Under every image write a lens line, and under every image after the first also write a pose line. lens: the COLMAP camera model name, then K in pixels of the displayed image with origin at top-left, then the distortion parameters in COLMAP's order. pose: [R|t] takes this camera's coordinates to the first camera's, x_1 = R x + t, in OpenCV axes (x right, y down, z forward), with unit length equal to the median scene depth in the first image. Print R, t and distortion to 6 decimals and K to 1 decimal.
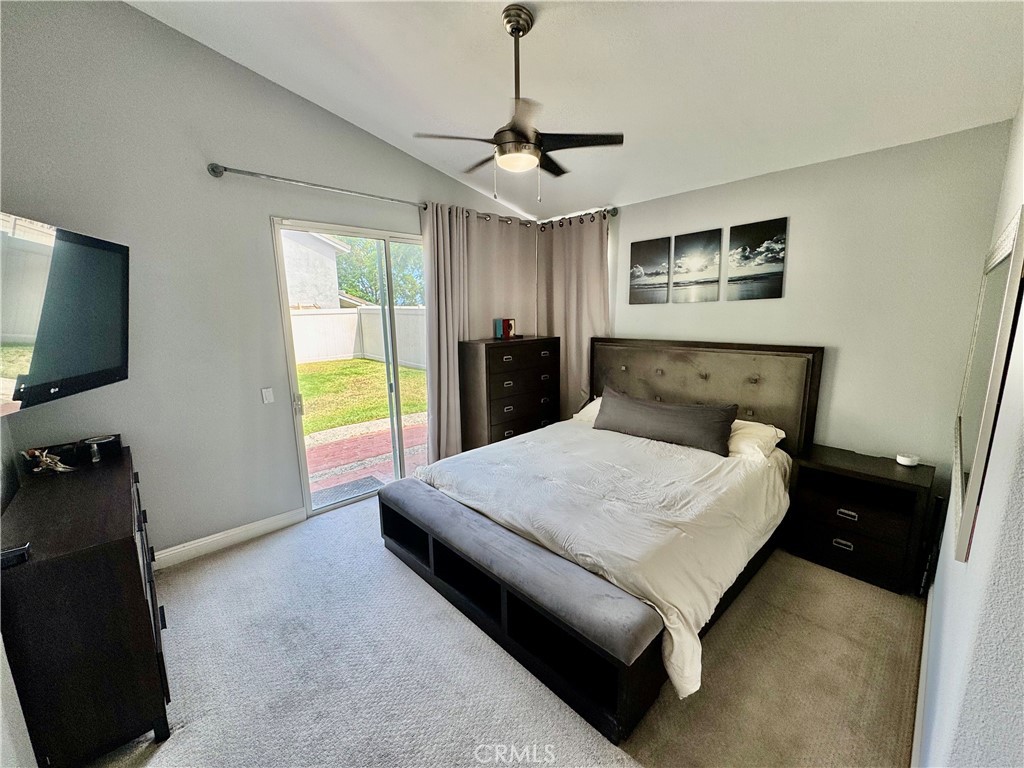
lens RADIAL K [[407.3, 0, 514.4], [0, 407.3, 383.7], [0, 0, 1]] dist [-0.001762, -0.000085]
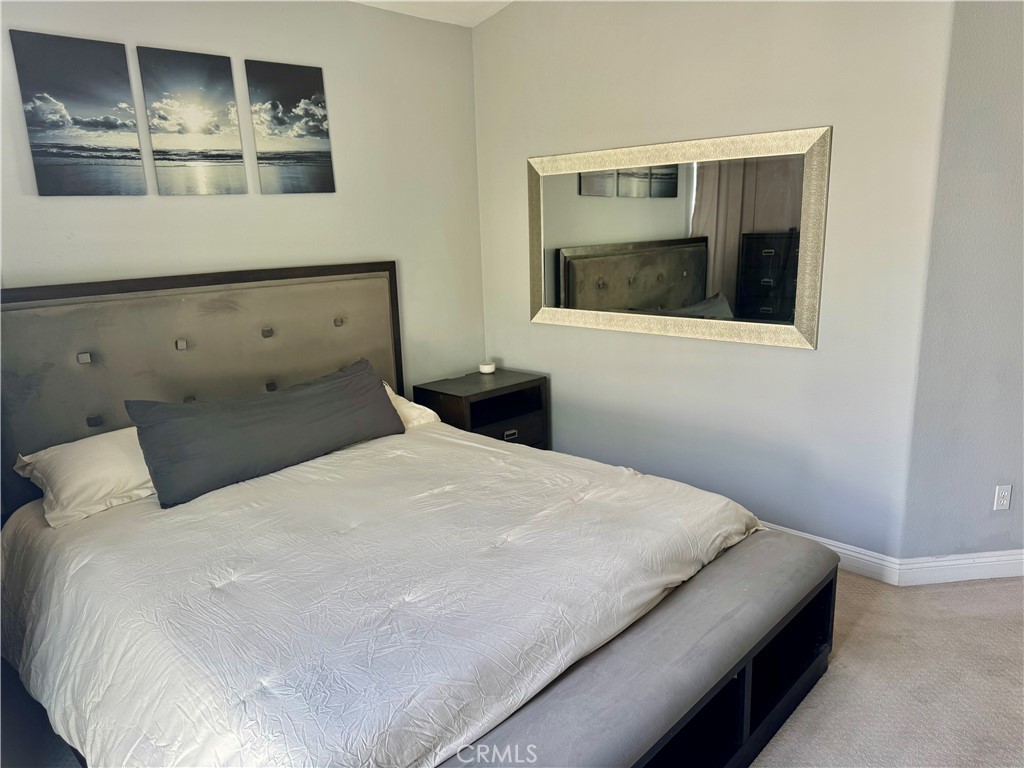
lens RADIAL K [[720.9, 0, 514.9], [0, 720.9, 385.7], [0, 0, 1]] dist [0.005040, -0.004670]
pose [[-0.056259, -0.200976, 0.977979, -0.545093], [0.213496, 0.954452, 0.208423, -0.085546], [-0.975323, 0.220521, -0.010788, 0.746578]]
